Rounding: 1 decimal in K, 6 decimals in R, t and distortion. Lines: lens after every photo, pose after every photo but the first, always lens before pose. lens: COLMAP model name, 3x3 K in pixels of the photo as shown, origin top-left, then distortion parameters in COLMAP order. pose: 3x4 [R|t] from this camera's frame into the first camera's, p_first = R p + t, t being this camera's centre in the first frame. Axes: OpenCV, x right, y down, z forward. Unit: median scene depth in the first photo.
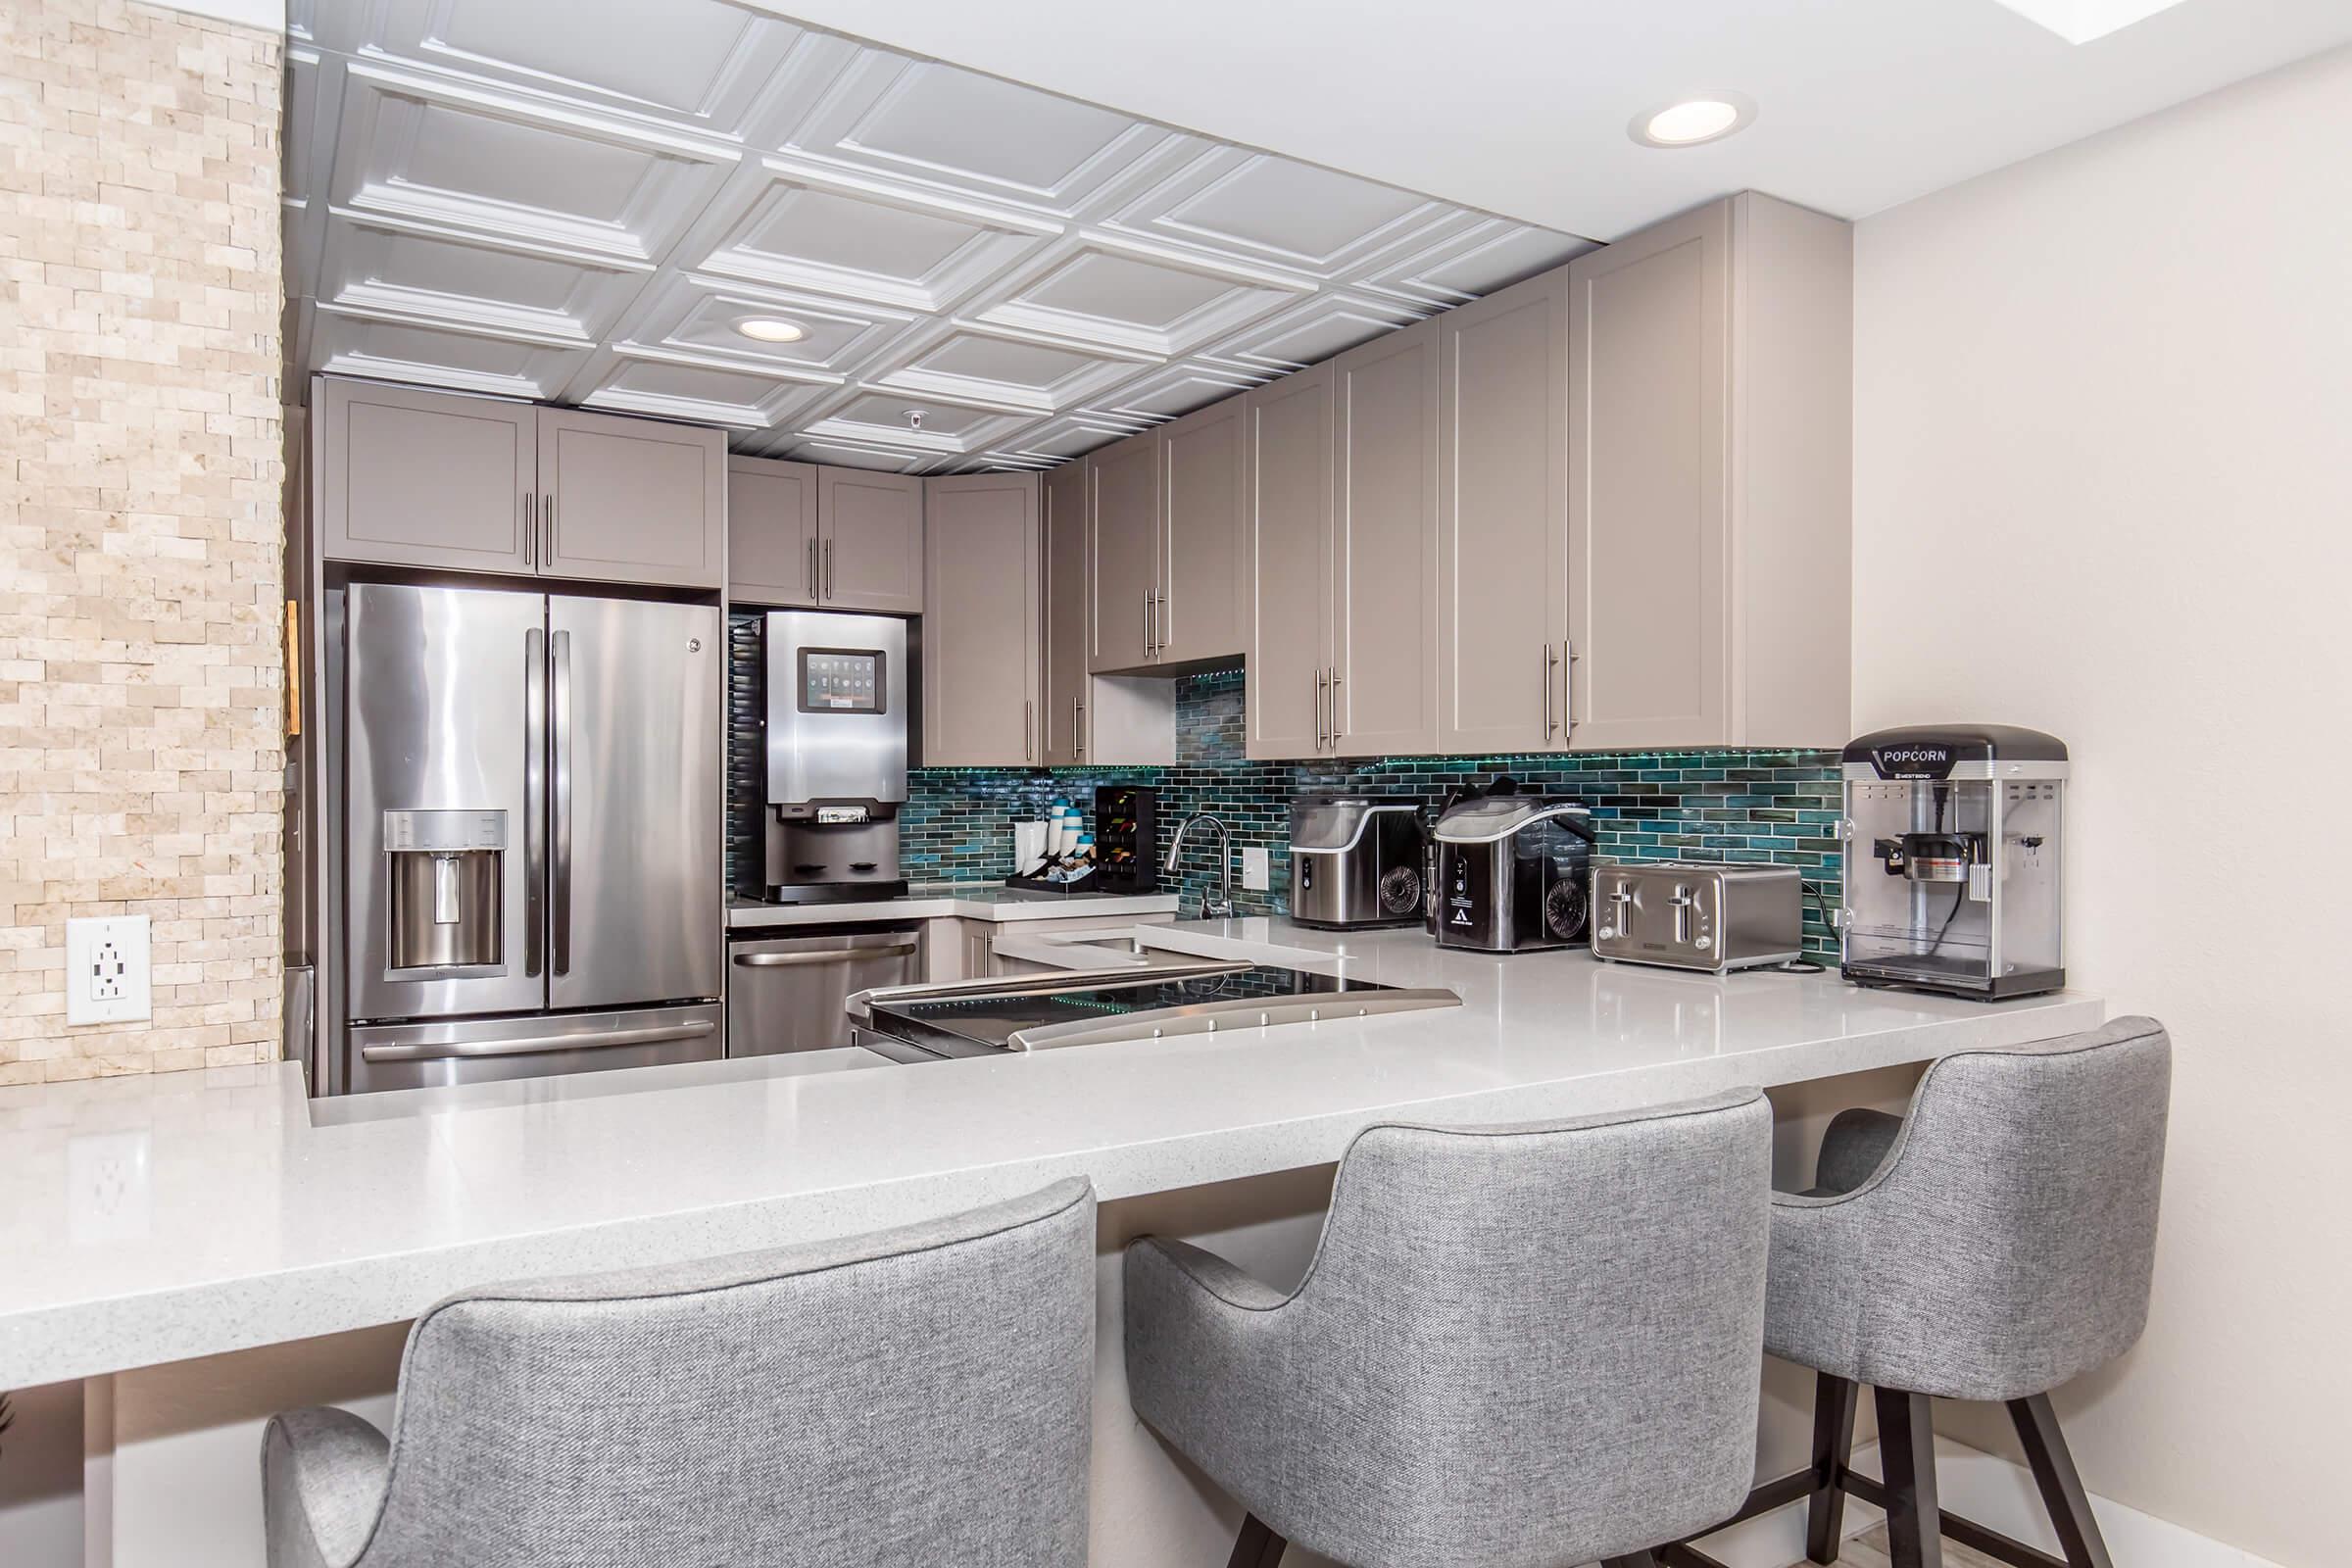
lens RADIAL K [[1496.1, 0, 1172.2], [0, 1496.1, 793.7], [0, 0, 1]] dist [-0.007109, -0.000244]
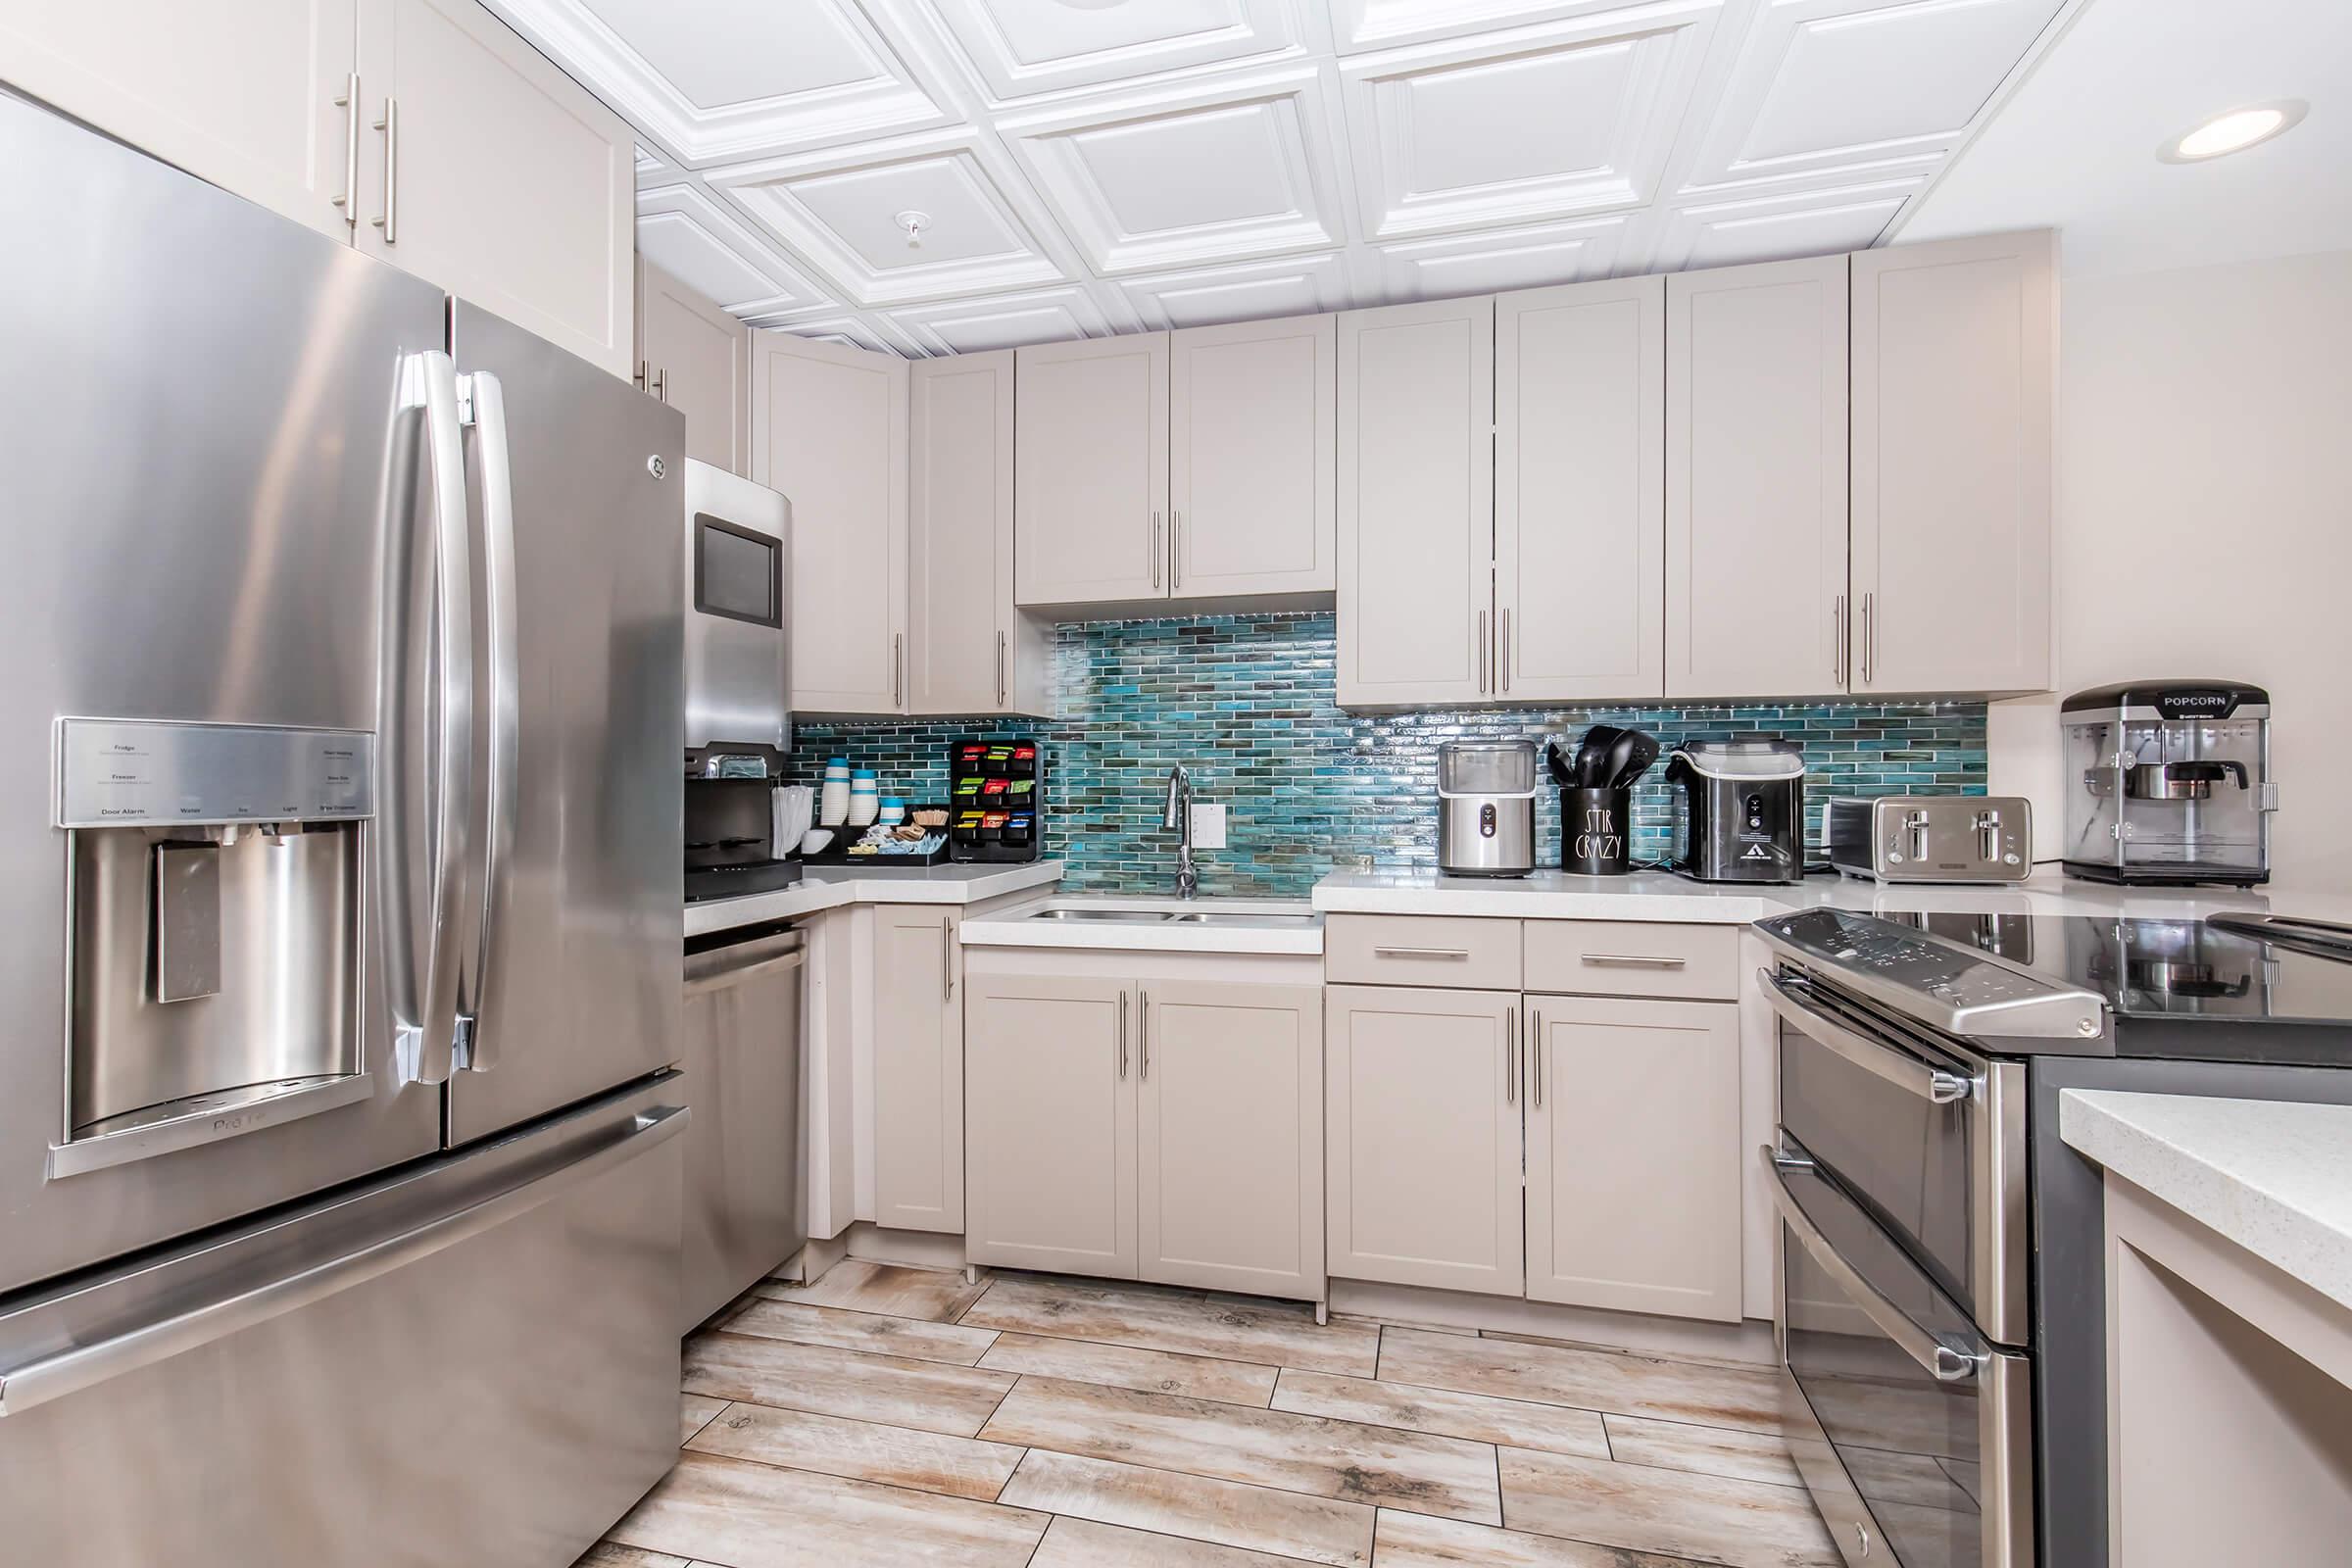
lens RADIAL K [[1041.5, 0, 1176.2], [0, 1041.5, 769.7], [0, 0, 1]] dist [-0.018067, 0.000072]
pose [[0.733925, 0.008771, 0.679174, -0.465280], [0.003943, 0.999845, -0.017174, 0.028497], [-0.679220, 0.015283, 0.733776, 0.589090]]
